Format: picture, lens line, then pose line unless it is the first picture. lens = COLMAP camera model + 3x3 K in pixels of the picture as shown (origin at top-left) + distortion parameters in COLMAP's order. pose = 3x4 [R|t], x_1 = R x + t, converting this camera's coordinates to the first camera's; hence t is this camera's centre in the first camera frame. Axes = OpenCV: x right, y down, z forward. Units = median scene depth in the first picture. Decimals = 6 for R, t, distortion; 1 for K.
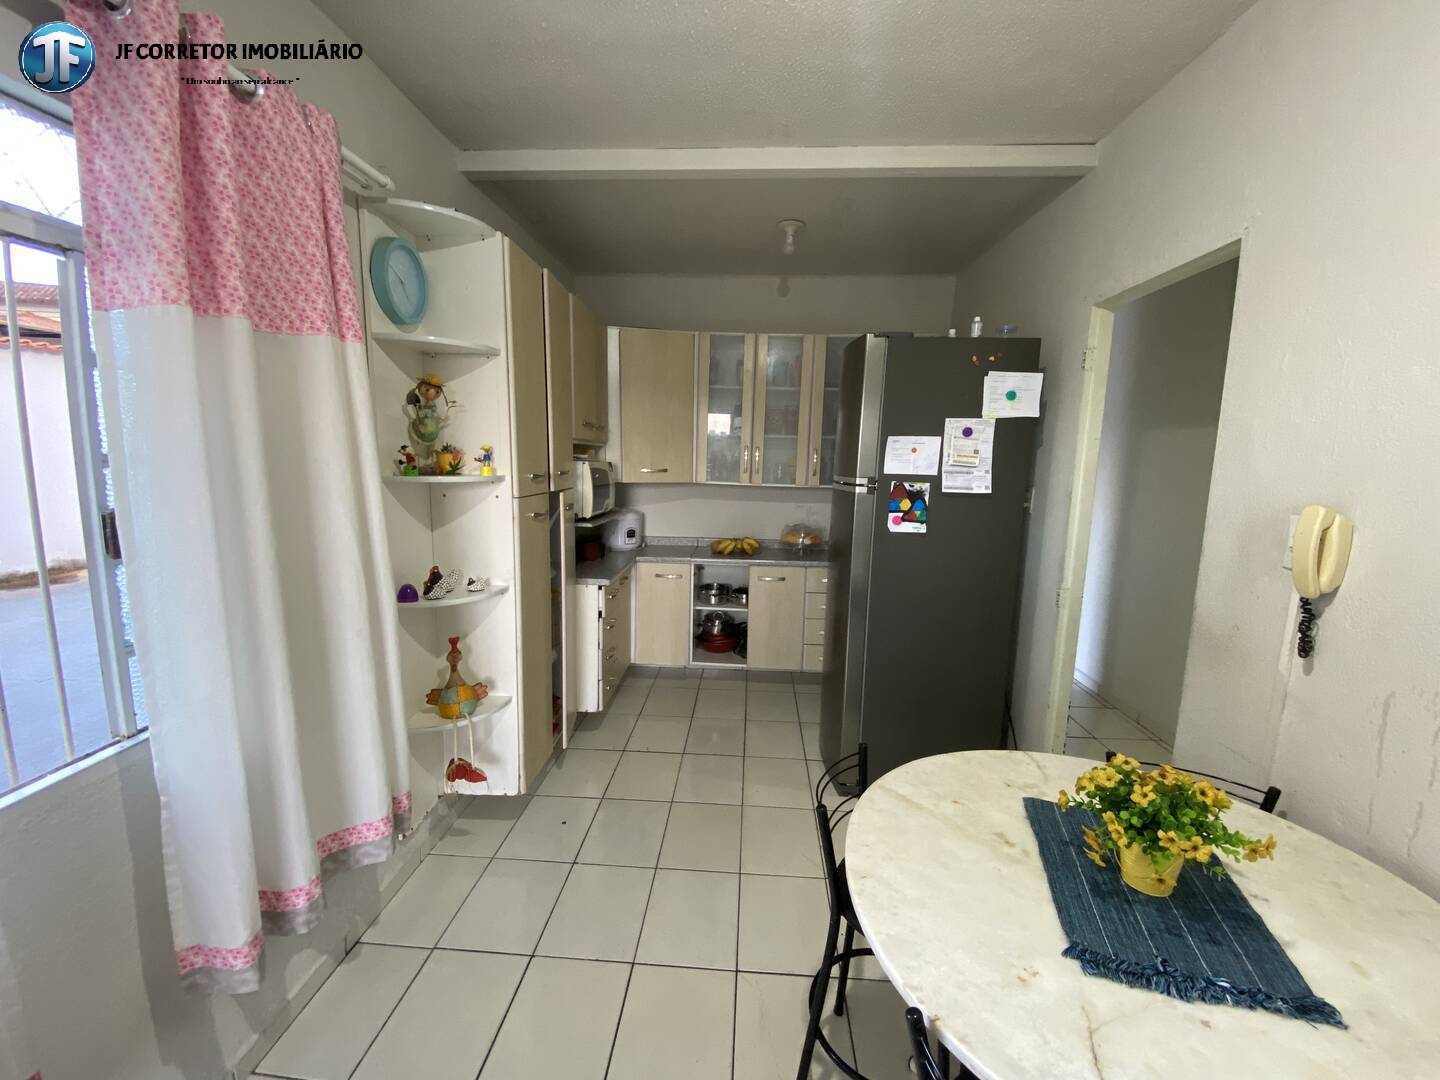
lens RADIAL K [[635.4, 0, 657.8], [0, 635.4, 546.7], [0, 0, 1]] dist [0.026457, -0.030801]
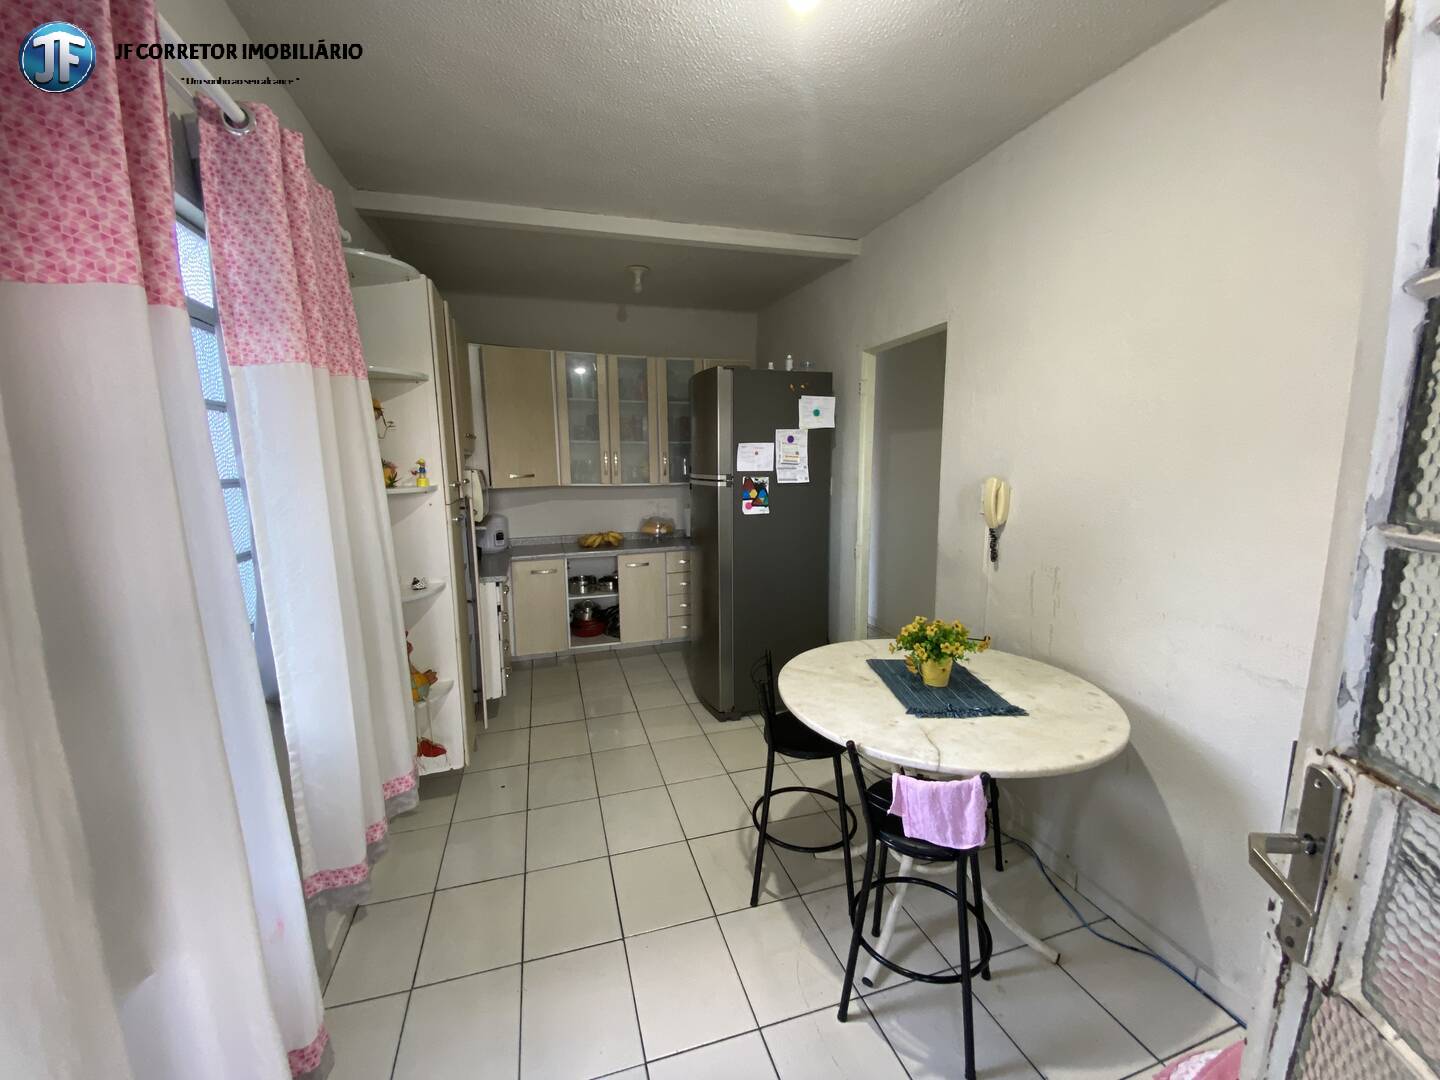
lens RADIAL K [[585.4, 0, 712.9], [0, 585.4, 541.2], [0, 0, 1]] dist [0.021453, -0.022613]
pose [[0.934914, -0.080298, 0.345671, -0.127163], [0.081183, 0.996628, 0.011943, 0.011888], [-0.345464, 0.016897, 0.938280, -0.126138]]
